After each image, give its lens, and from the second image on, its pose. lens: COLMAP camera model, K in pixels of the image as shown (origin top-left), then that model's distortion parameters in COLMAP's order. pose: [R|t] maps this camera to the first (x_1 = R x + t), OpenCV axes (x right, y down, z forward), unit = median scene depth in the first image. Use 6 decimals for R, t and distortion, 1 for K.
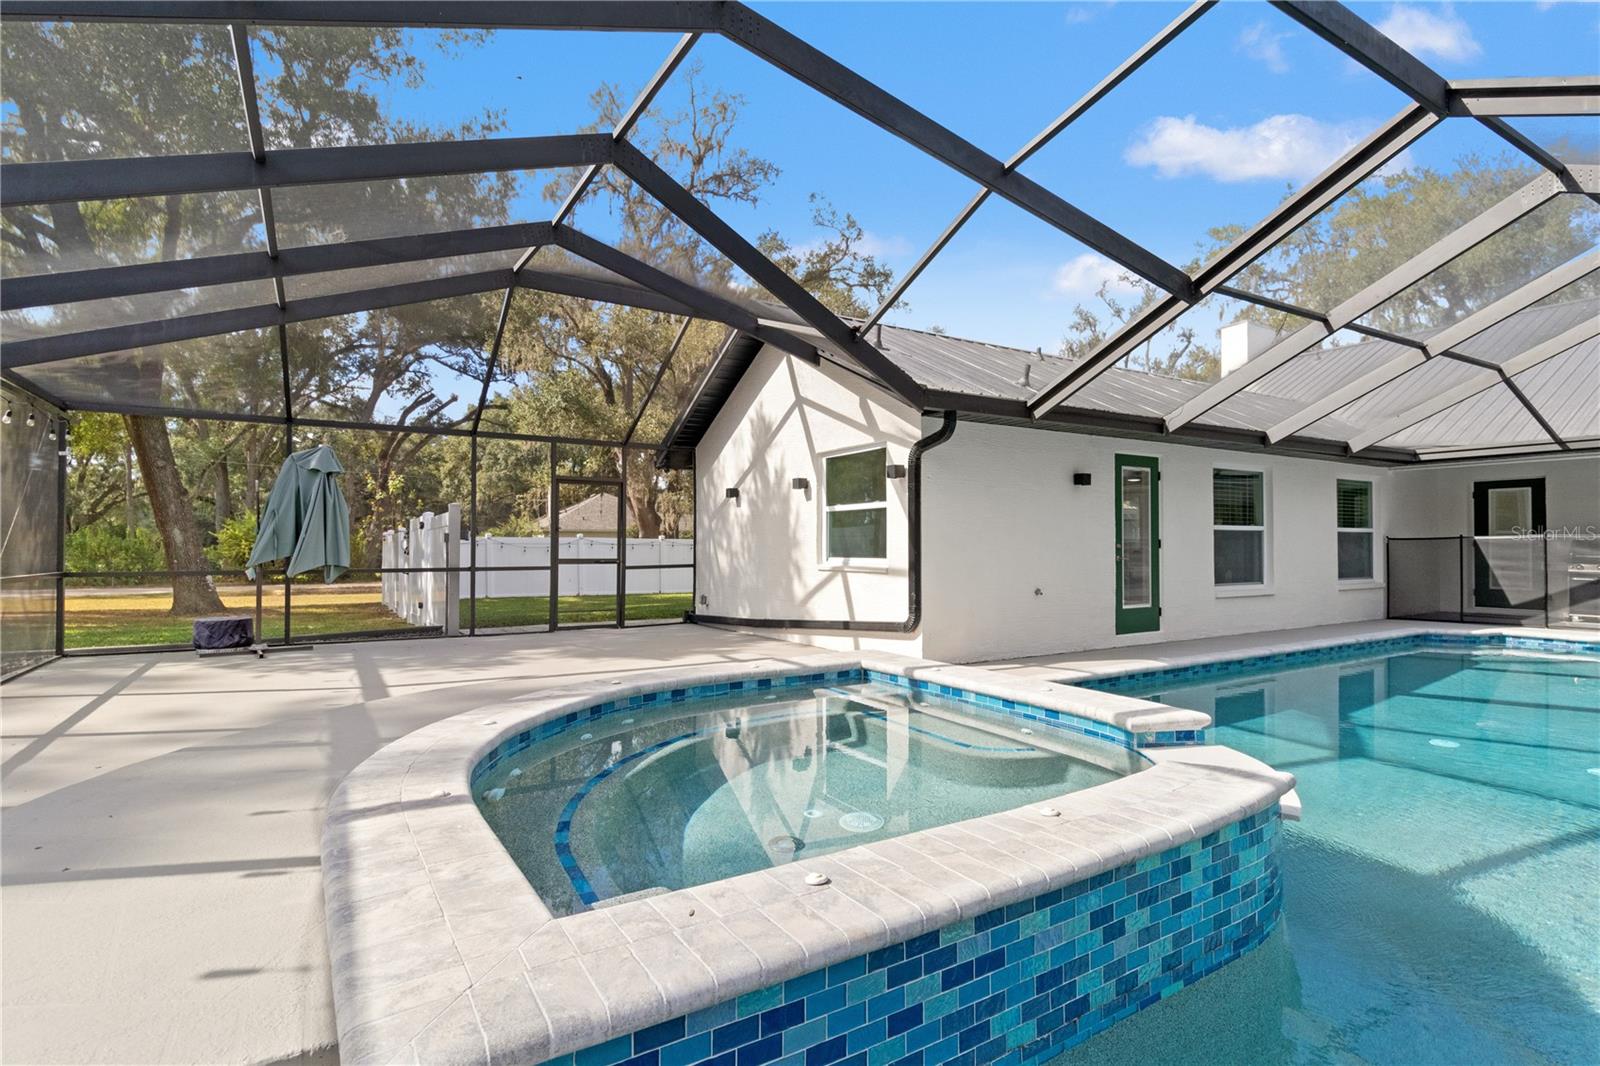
lens RADIAL K [[784.8, 0, 800.0], [0, 784.8, 533.0], [0, 0, 1]] dist [0.000872, 0.000033]
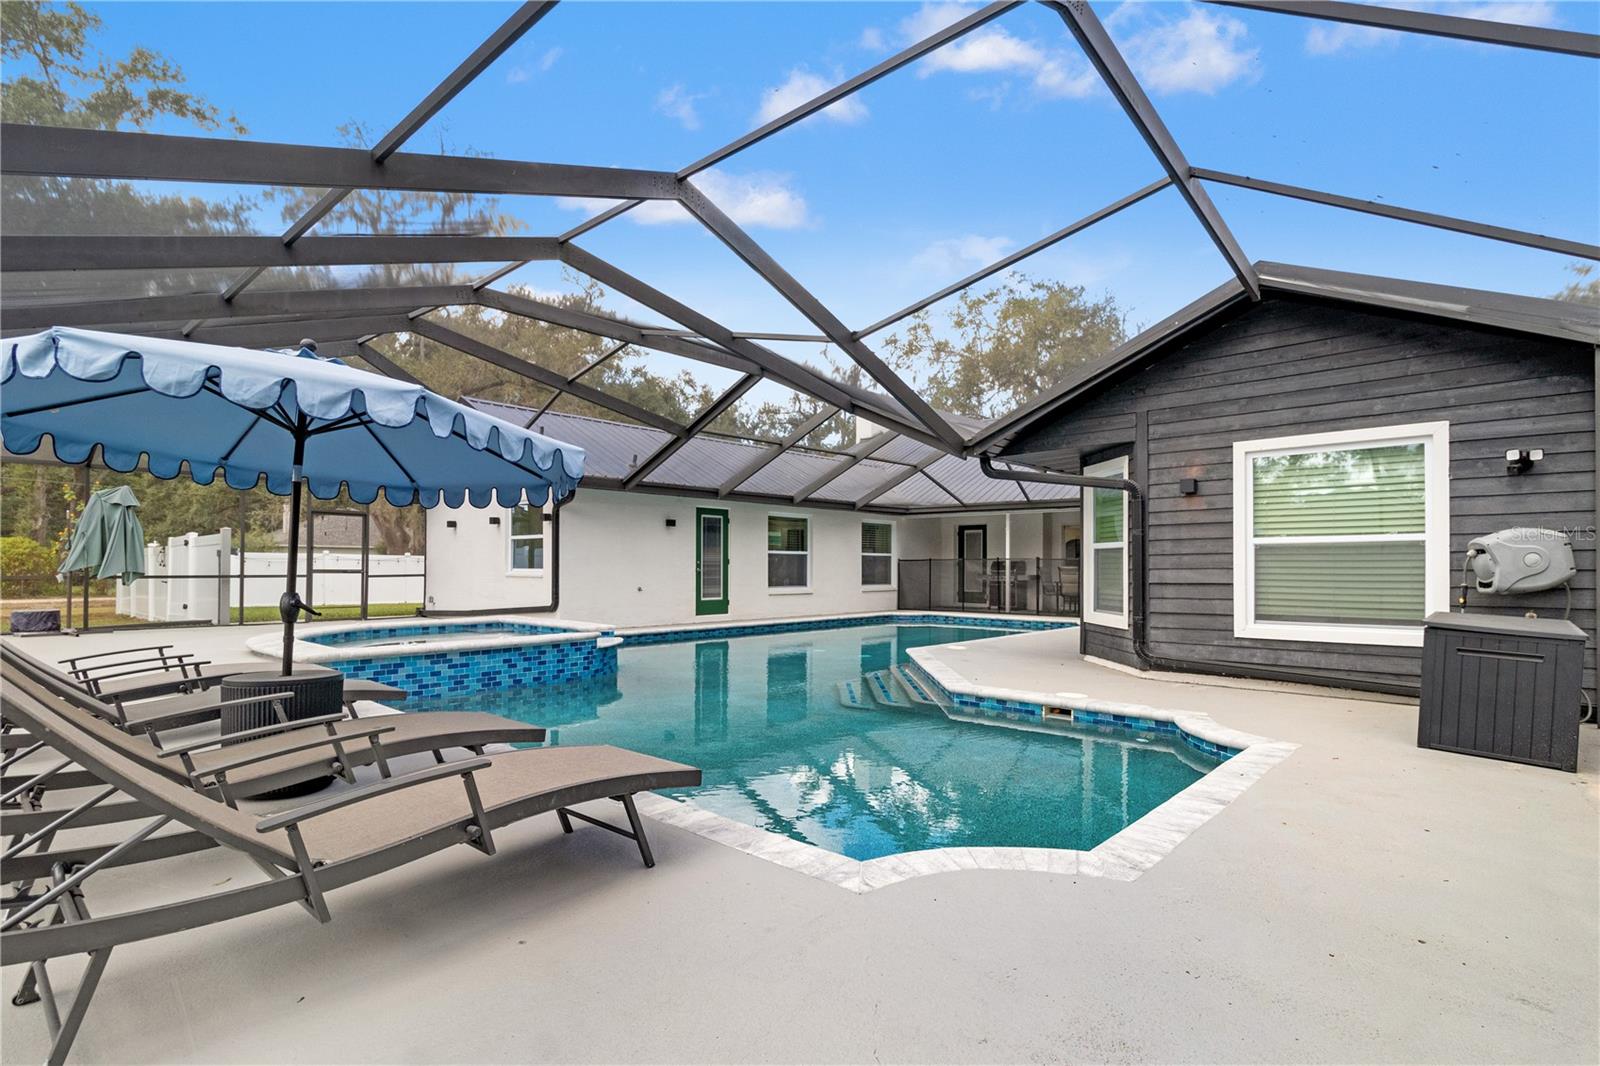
lens RADIAL K [[784.8, 0, 821.3], [0, 784.8, 564.7], [0, 0, 1]] dist [0.000630, 0.000373]
pose [[0.956079, 0.006730, 0.293032, 0.163517], [-0.011438, 0.999832, 0.014355, -0.005831], [-0.292886, -0.017076, 0.955995, -0.668963]]
